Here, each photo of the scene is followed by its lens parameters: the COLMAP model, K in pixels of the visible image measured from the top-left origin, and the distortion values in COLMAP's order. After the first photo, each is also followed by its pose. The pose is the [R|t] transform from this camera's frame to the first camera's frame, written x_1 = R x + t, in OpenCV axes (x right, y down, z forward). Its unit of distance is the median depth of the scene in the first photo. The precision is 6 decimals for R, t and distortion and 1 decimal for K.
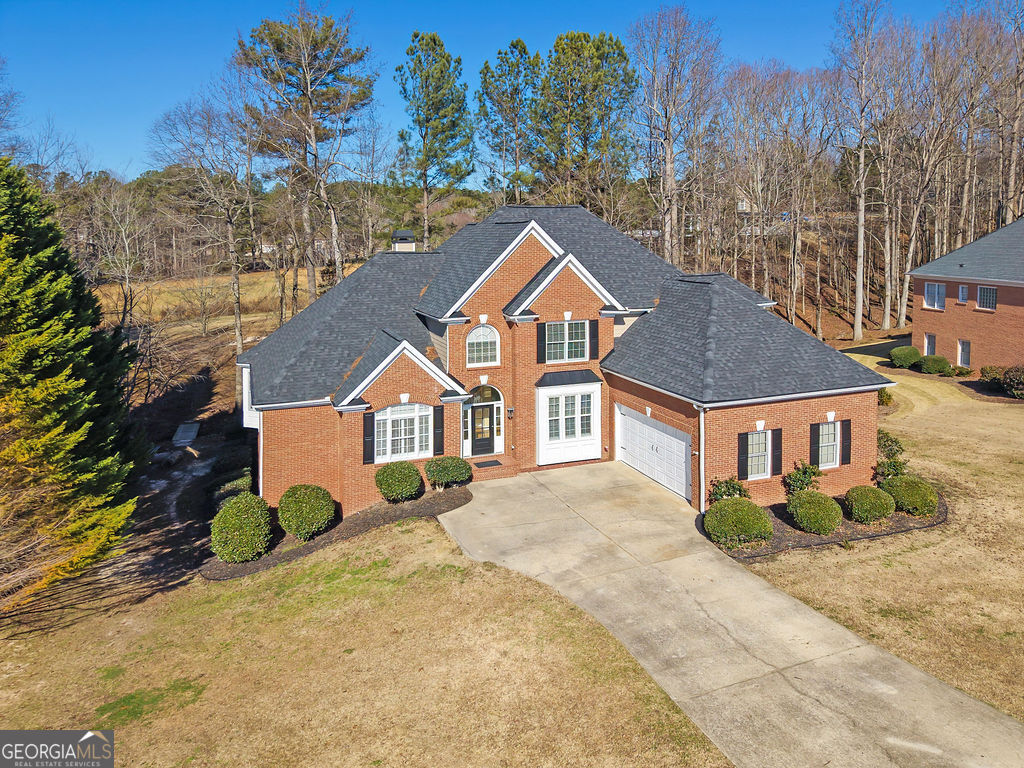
lens RADIAL K [[661.1, 0, 487.1], [0, 661.1, 385.3], [0, 0, 1]] dist [-0.007662, -0.001884]
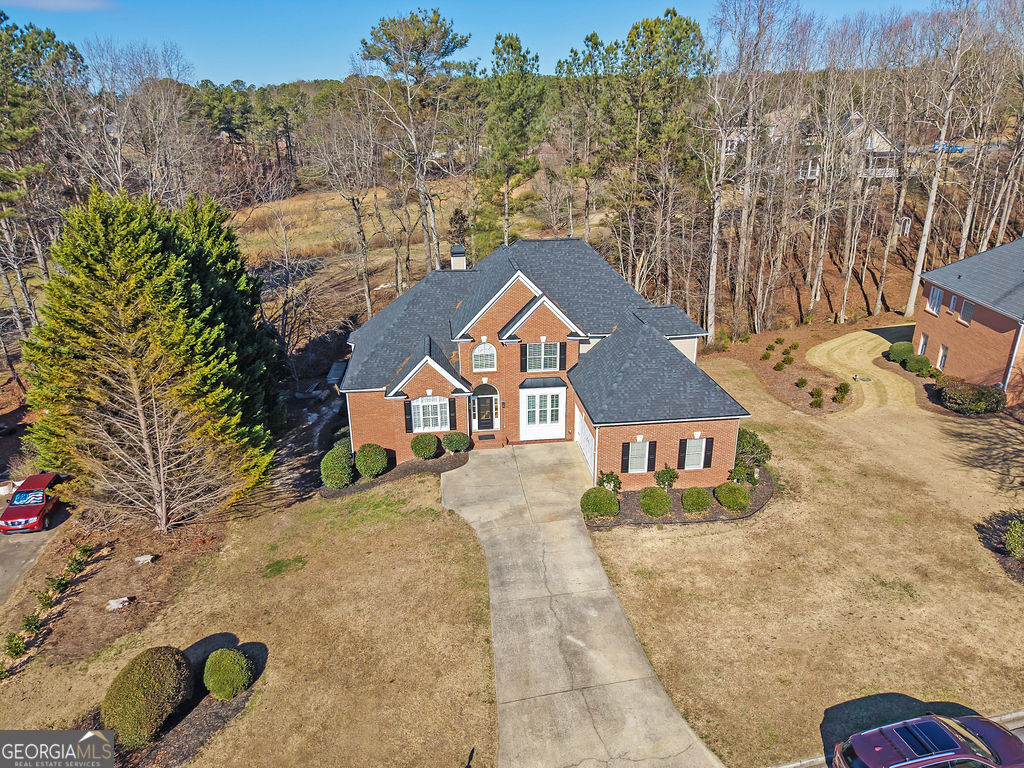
lens RADIAL K [[693.1, 0, 512.0], [0, 693.1, 384.0], [0, 0, 1]] dist [0.005289, -0.001063]
pose [[0.968825, 0.061343, -0.240030, 0.420225], [-0.016094, 0.982398, 0.186105, -0.286515], [0.247221, -0.176440, 0.952759, -0.437297]]
